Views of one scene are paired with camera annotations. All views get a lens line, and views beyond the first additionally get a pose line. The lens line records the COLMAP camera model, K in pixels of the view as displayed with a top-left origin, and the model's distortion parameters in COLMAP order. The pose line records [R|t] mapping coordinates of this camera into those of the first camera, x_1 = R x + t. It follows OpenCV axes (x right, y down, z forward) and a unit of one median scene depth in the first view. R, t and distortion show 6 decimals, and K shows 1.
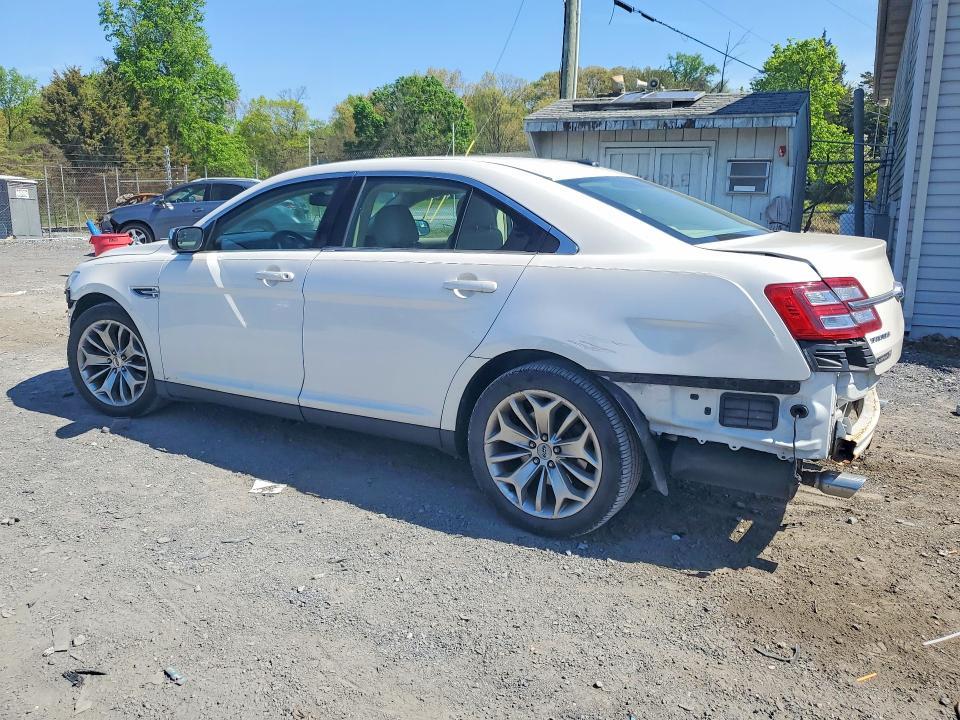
lens RADIAL K [[772.8, 0, 479.3], [0, 772.8, 361.1], [0, 0, 1]] dist [0.009434, 0.000584]
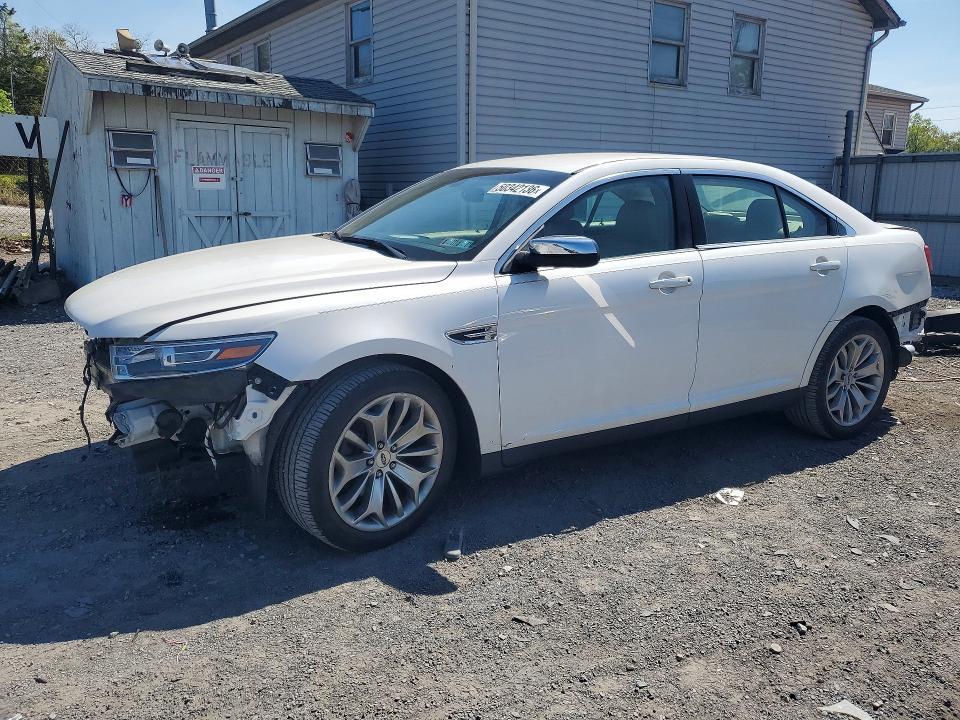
lens RADIAL K [[772.8, 0, 481.7], [0, 772.8, 357.0], [0, 0, 1]] dist [0.009434, 0.000584]
pose [[0.442636, -0.197722, 0.874631, -0.974878], [0.168735, 0.976329, 0.135318, -0.152716], [-0.880682, 0.087684, 0.465521, 0.638333]]
